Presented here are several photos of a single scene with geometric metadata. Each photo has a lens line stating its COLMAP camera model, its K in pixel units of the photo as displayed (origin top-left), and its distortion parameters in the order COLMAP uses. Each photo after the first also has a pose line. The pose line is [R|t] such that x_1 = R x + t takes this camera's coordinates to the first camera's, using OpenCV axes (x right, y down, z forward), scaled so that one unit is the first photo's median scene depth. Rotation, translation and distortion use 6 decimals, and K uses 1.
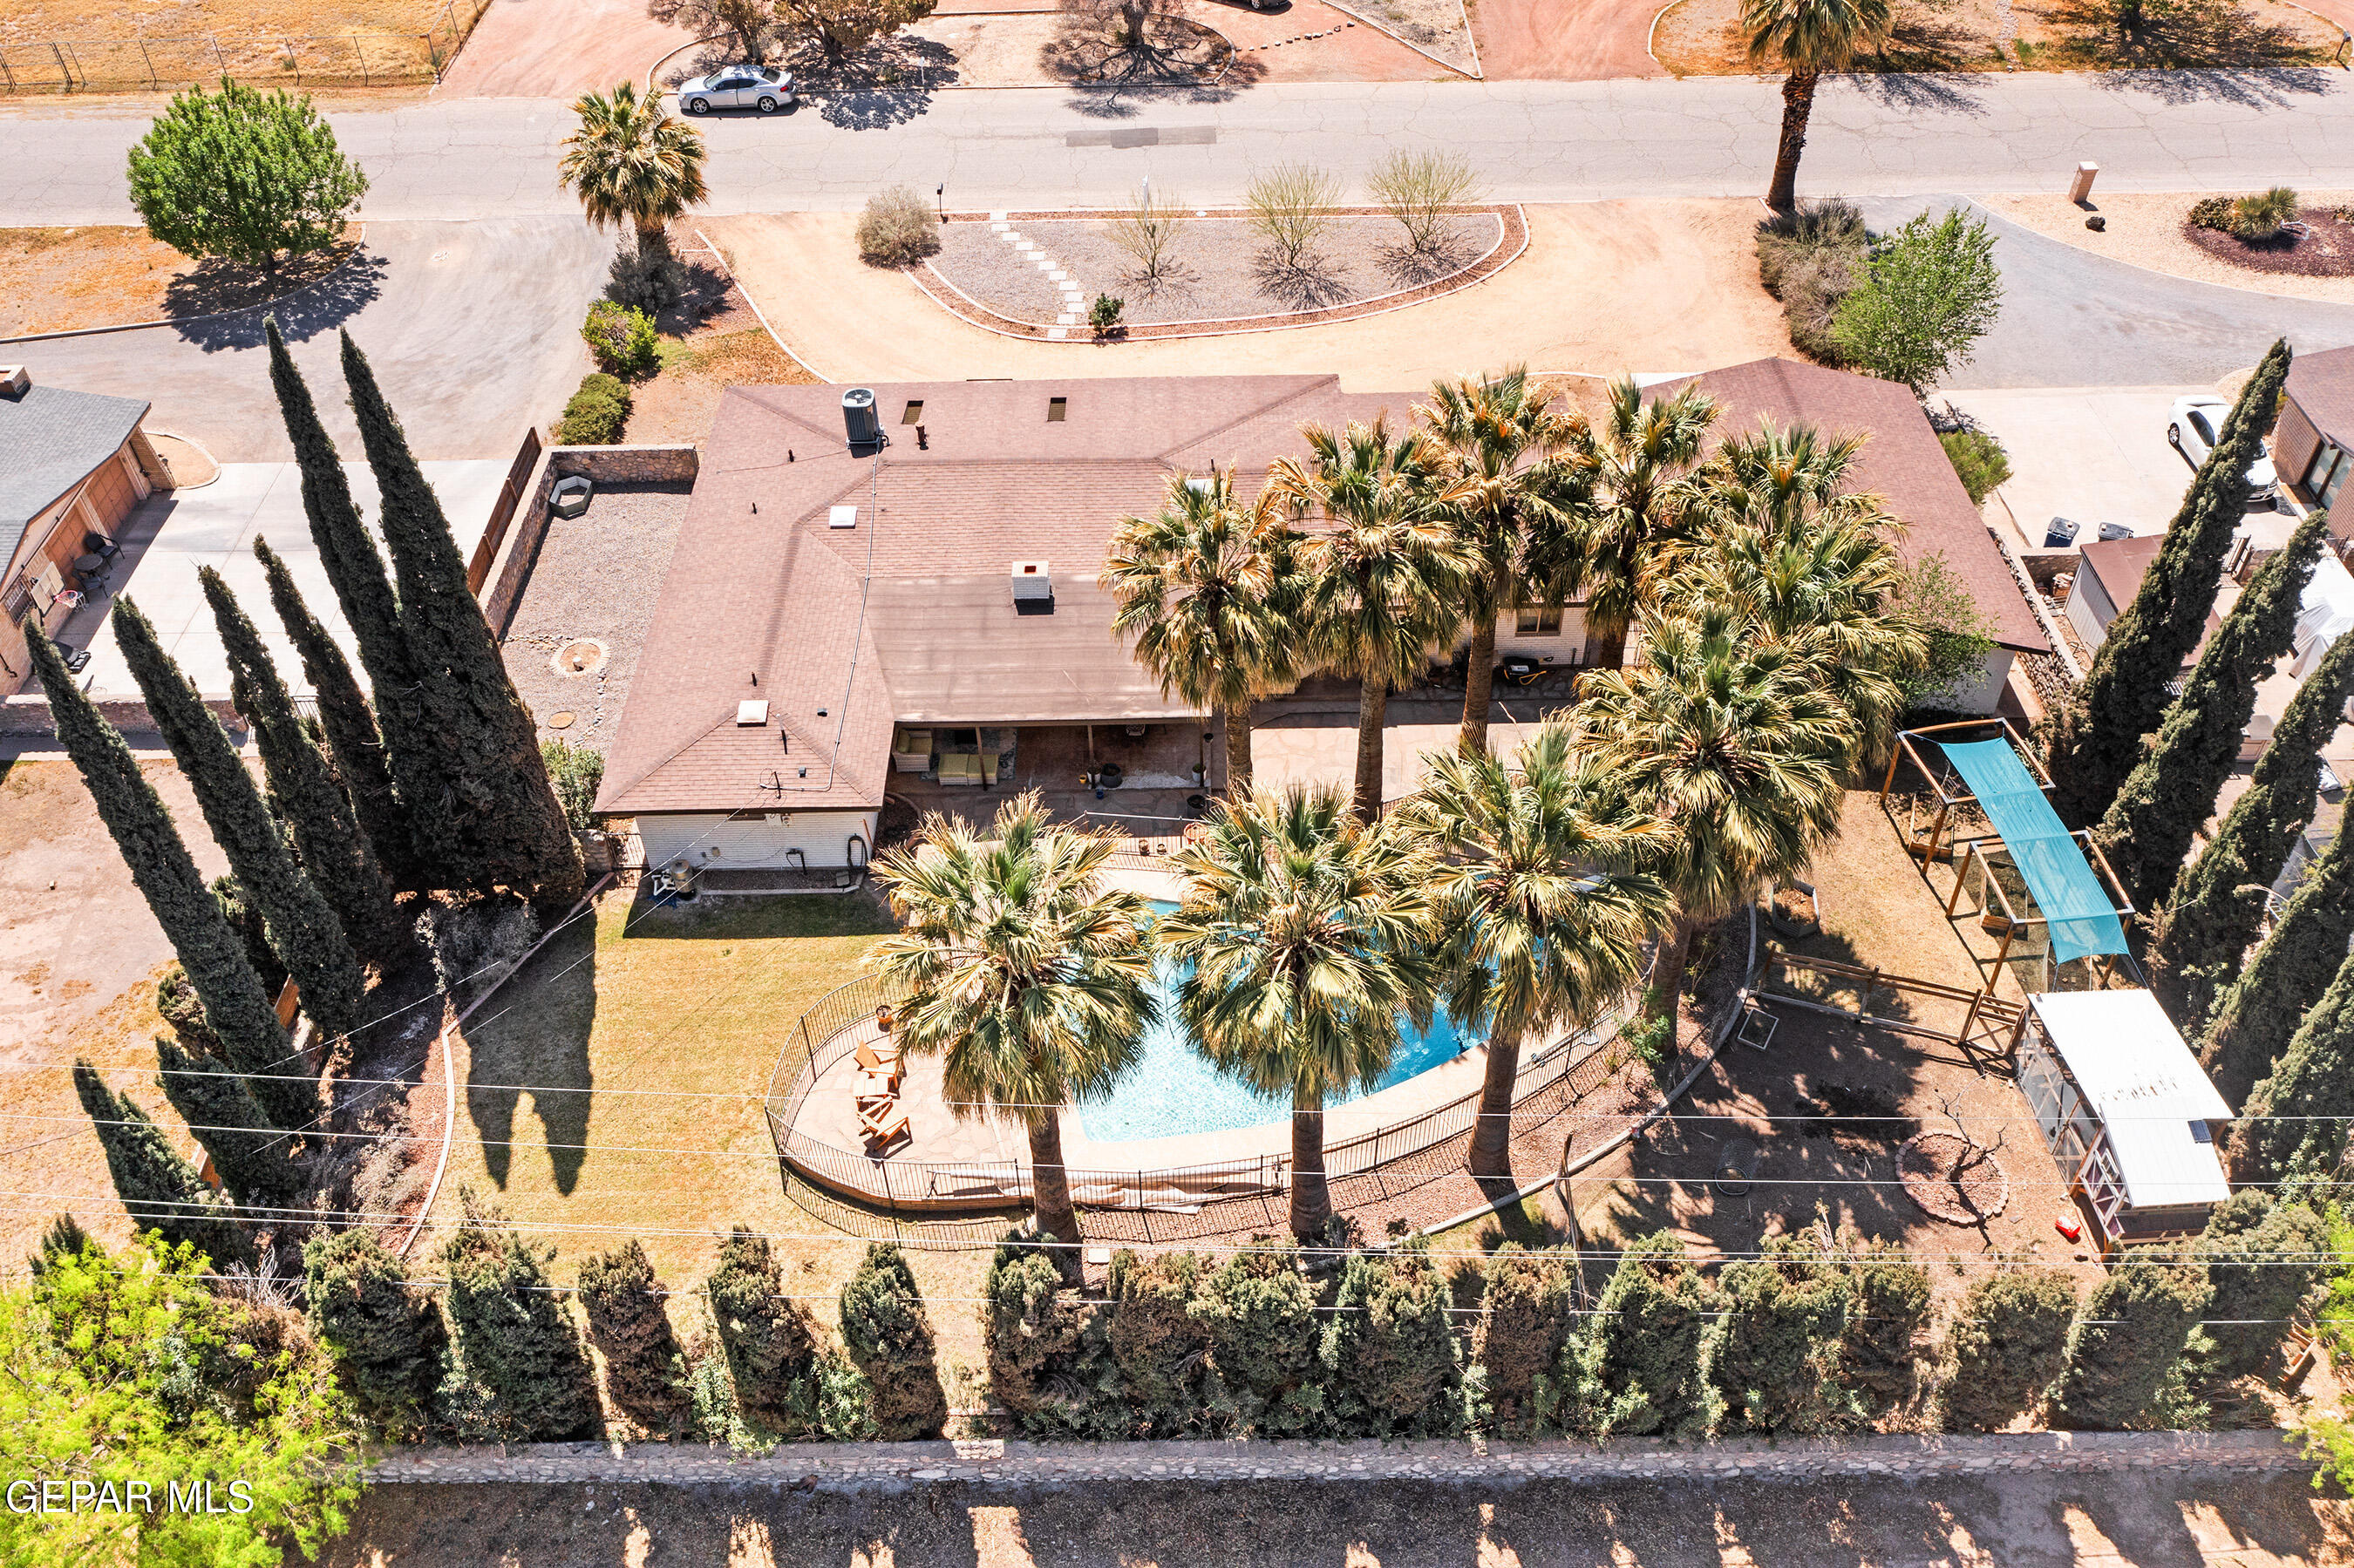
lens RADIAL K [[1838.4, 0, 1176.1], [0, 1838.4, 789.0], [0, 0, 1]] dist [-0.008046, -0.006927]
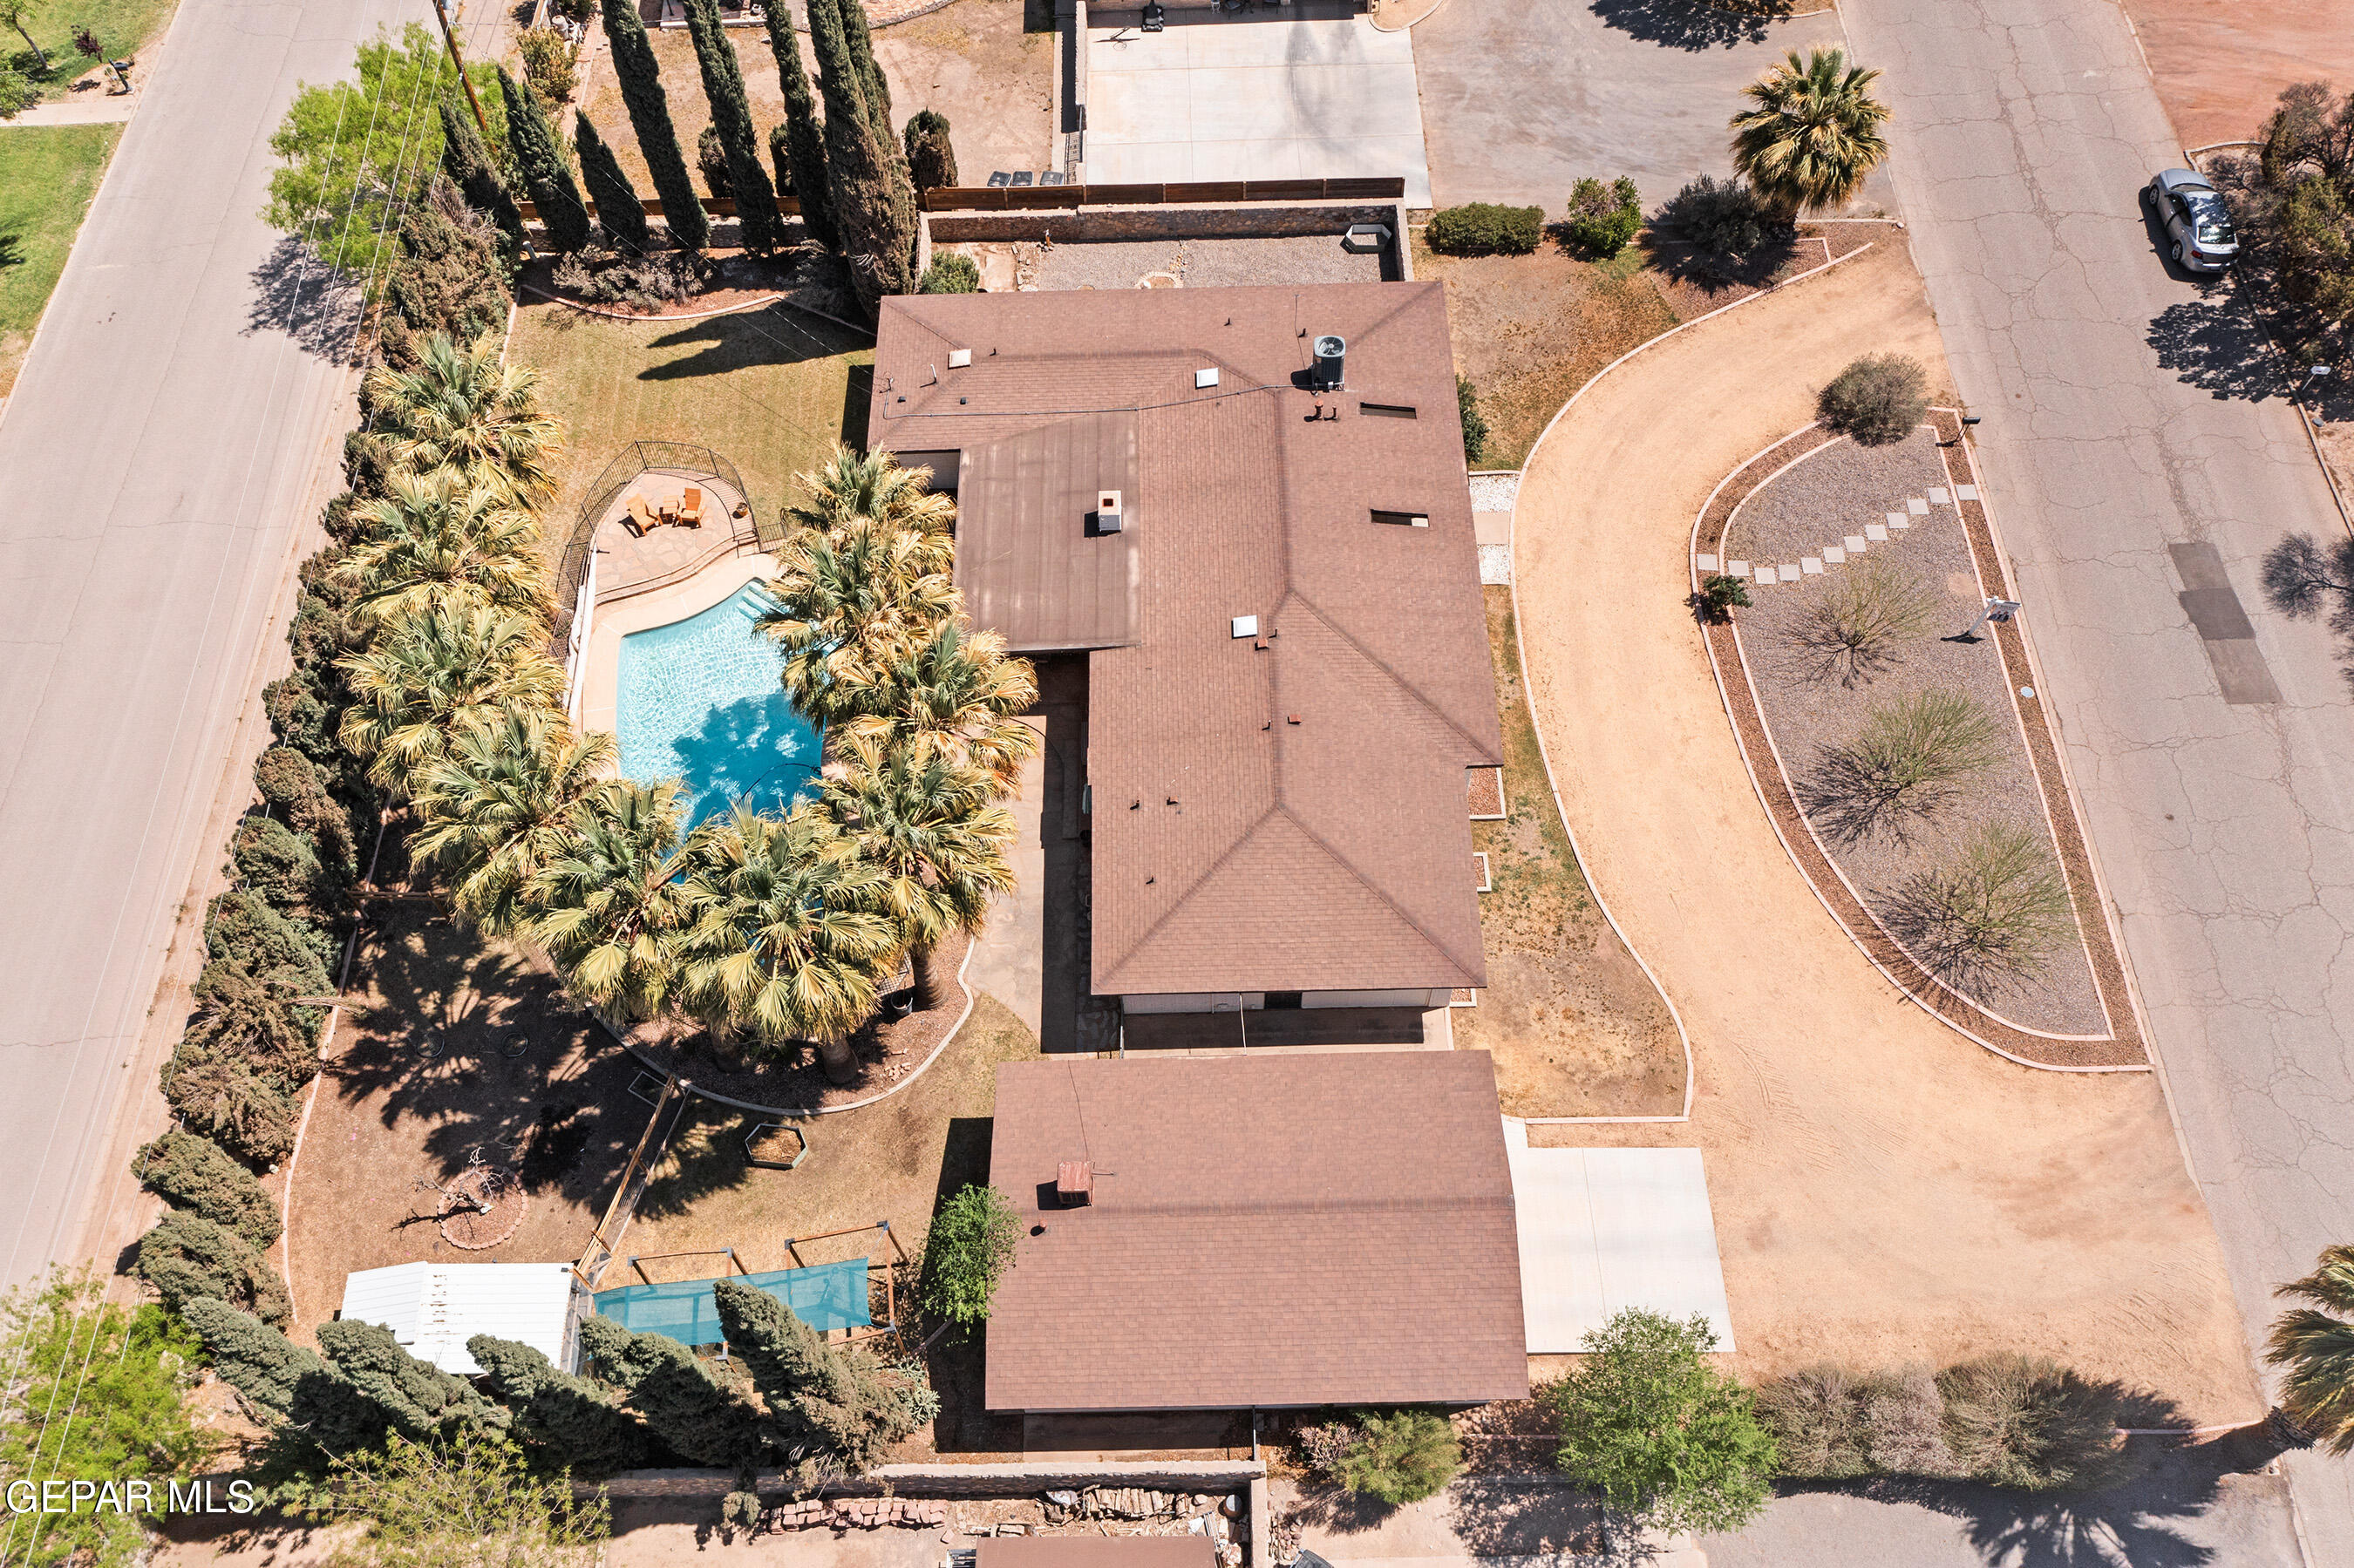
lens RADIAL K [[1838.4, 0, 1176.1], [0, 1838.4, 789.0], [0, 0, 1]] dist [-0.008046, -0.006927]
pose [[0.008036, 0.863675, -0.503985, 0.767131], [-0.681483, 0.373565, 0.629309, -0.942640], [0.731790, 0.338400, 0.591582, 0.489934]]
